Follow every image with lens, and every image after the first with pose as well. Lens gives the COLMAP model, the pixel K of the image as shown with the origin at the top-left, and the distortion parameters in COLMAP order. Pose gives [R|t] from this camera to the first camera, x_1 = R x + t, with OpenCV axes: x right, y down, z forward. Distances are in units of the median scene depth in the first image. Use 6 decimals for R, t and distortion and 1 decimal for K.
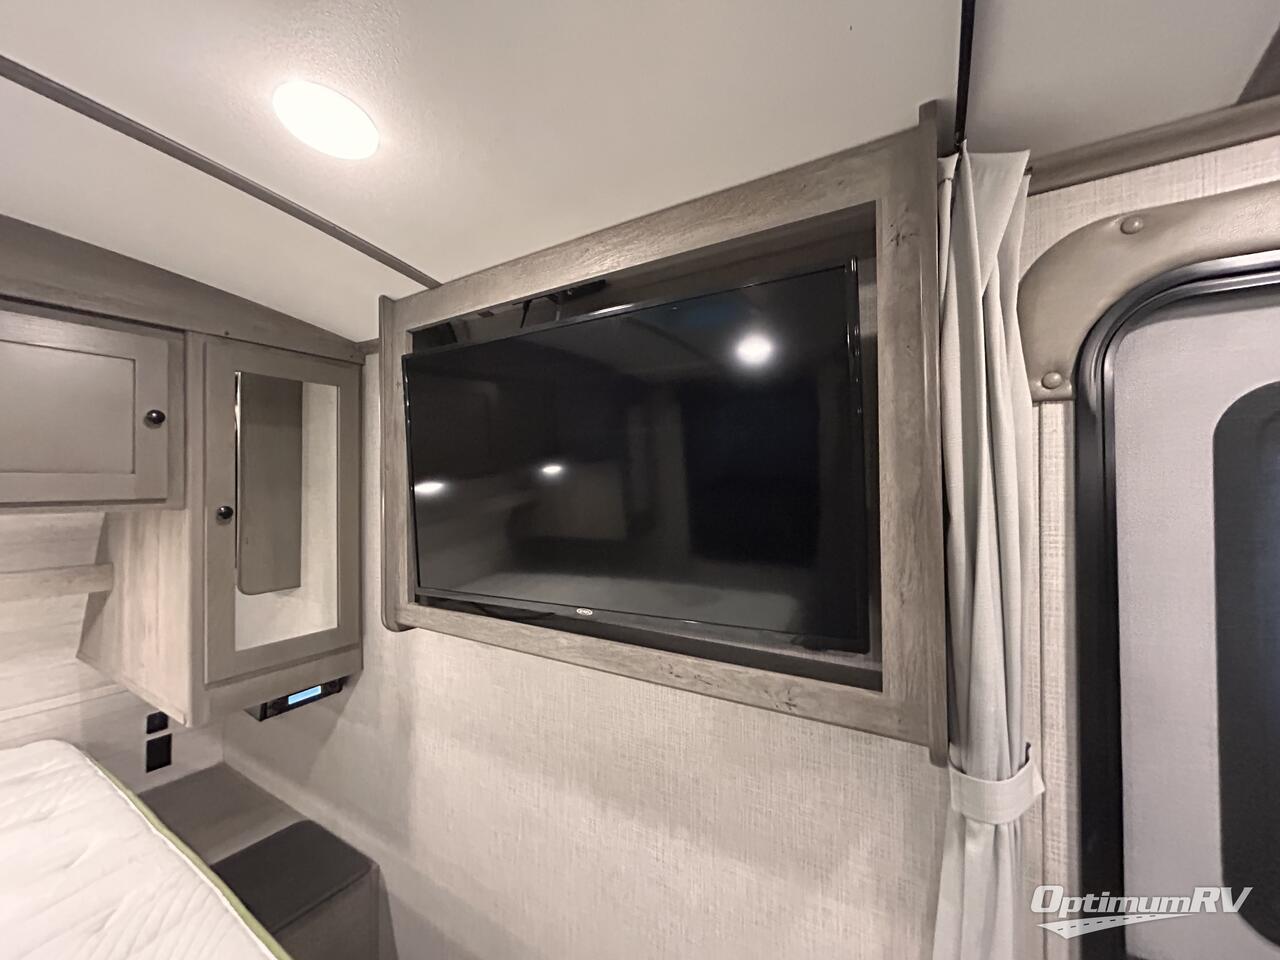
lens RADIAL K [[518.5, 0, 646.6], [0, 518.5, 478.5], [0, 0, 1]] dist [-0.000344, 0.000668]
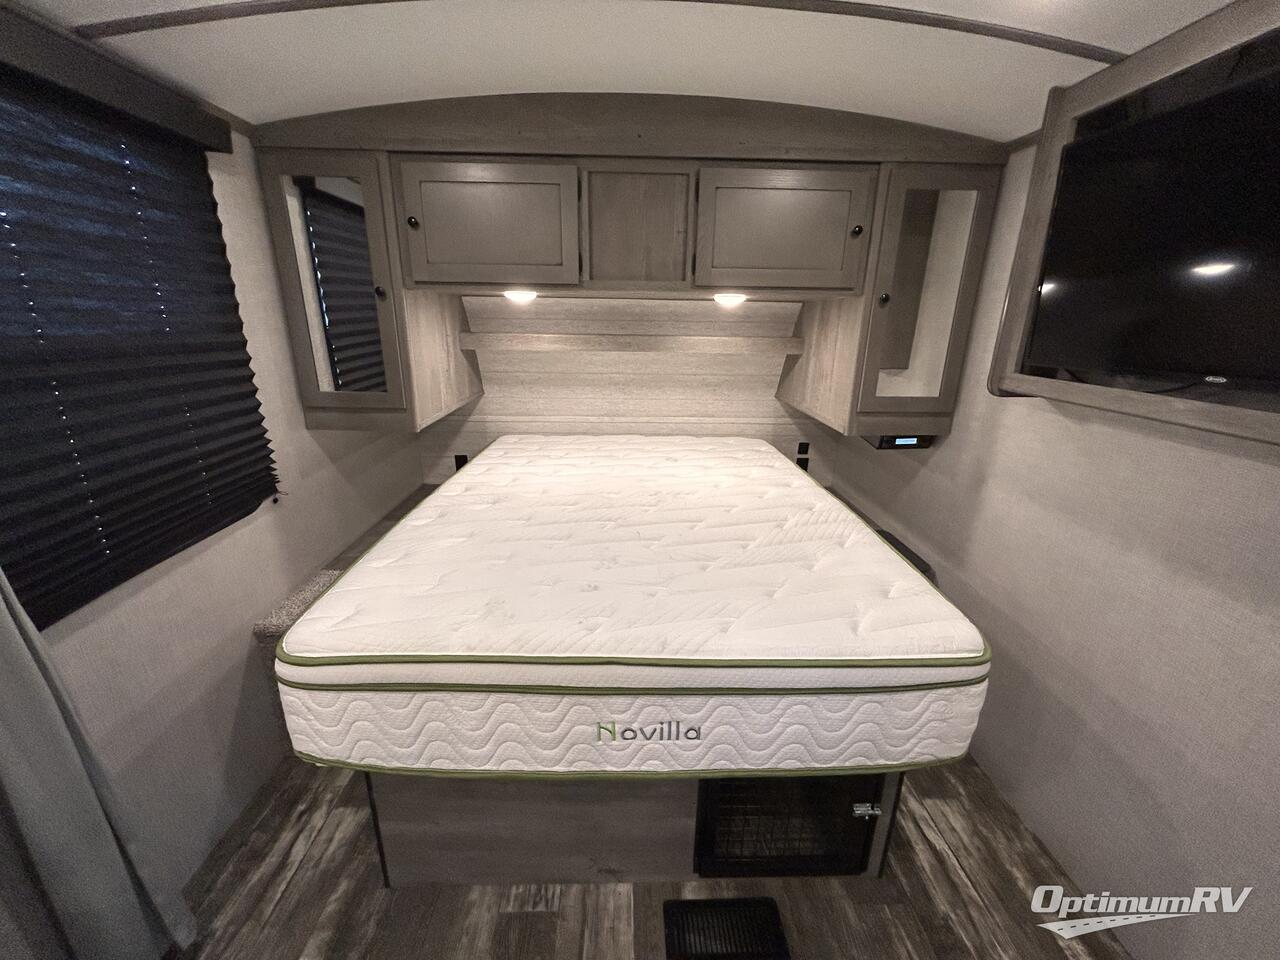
lens RADIAL K [[518.5, 0, 641.1], [0, 518.5, 476.9], [0, 0, 1]] dist [-0.000344, 0.000668]
pose [[0.558294, 0.266534, -0.785663, 0.072671], [-0.009443, 0.948970, 0.315225, 0.077432], [0.829589, -0.168569, 0.532322, -0.377806]]
